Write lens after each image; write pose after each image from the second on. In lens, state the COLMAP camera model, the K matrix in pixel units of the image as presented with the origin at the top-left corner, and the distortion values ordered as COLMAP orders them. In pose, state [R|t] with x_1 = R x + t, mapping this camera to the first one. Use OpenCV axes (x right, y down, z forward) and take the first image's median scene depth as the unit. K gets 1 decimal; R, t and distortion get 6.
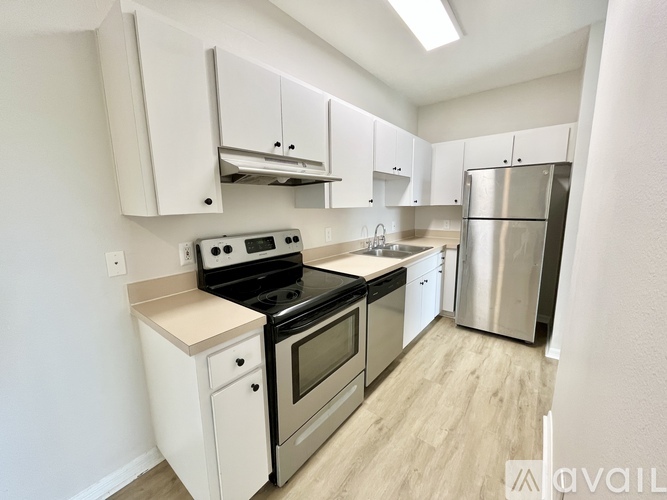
lens RADIAL K [[269.1, 0, 321.8], [0, 269.1, 251.5], [0, 0, 1]] dist [-0.002777, 0.000476]
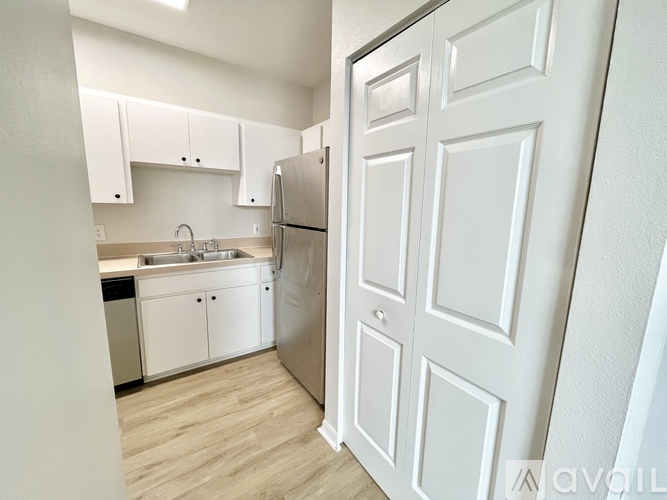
lens RADIAL K [[269.1, 0, 330.2], [0, 269.1, 246.5], [0, 0, 1]] dist [-0.002777, 0.000476]
pose [[0.960149, 0.074129, -0.269477, 1.000850], [-0.078524, 0.996897, -0.005552, -0.071150], [0.268229, 0.026491, 0.962991, 0.334396]]
